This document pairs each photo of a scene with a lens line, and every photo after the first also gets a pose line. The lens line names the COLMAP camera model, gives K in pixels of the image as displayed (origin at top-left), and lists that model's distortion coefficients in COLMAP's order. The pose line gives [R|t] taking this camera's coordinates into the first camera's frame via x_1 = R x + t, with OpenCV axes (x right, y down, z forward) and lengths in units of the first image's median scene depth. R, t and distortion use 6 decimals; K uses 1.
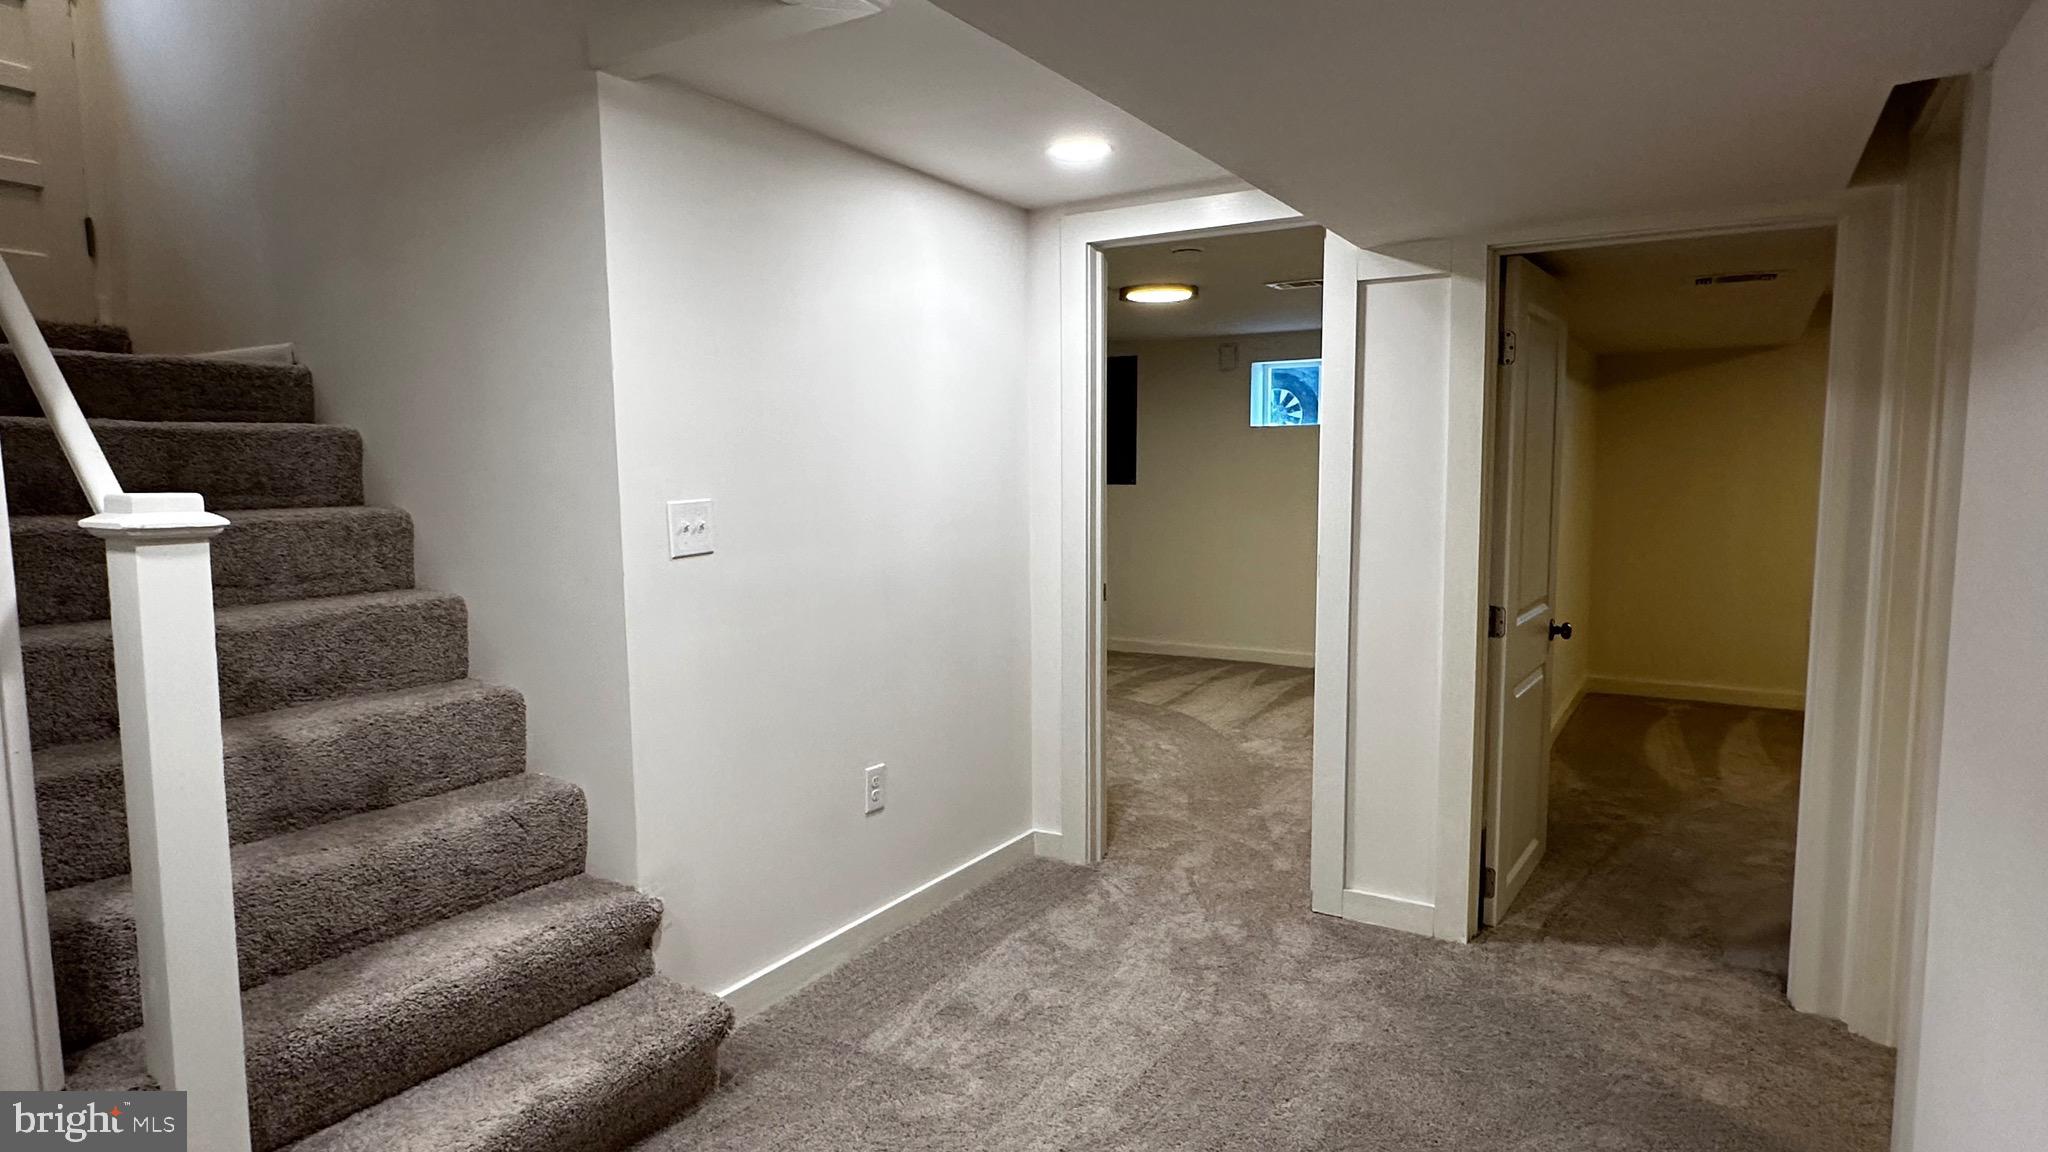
lens RADIAL K [[1161.8, 0, 1023.4], [0, 1161.8, 573.5], [0, 0, 1]] dist [-0.013700, 0.001138]
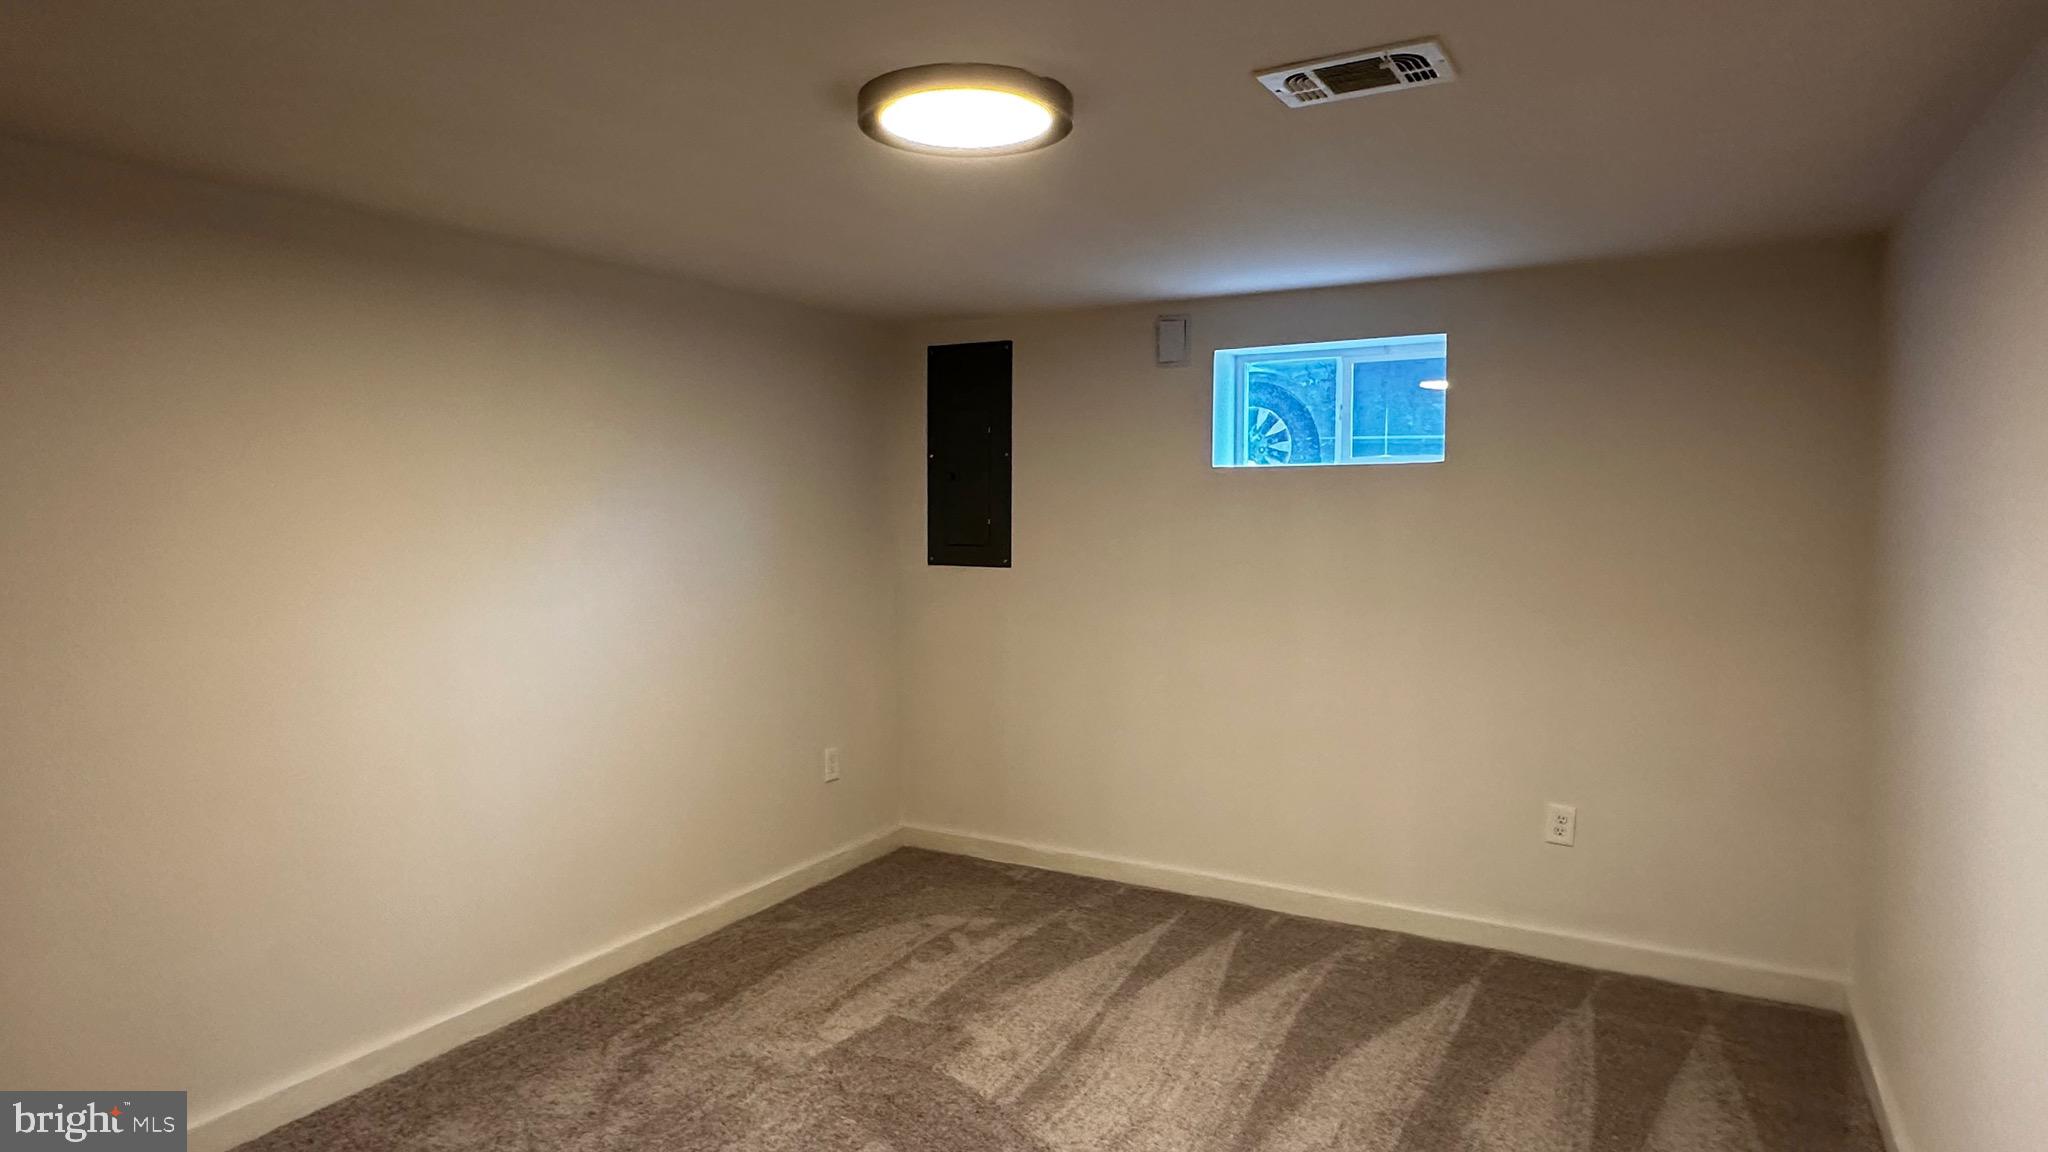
lens RADIAL K [[1161.8, 0, 1023.2], [0, 1161.8, 577.0], [0, 0, 1]] dist [-0.013700, 0.001138]
pose [[0.999347, 0.001057, 0.036108, 0.076172], [-0.000077, 0.999631, -0.027146, -0.052499], [-0.036124, 0.027126, 0.998979, 0.400184]]
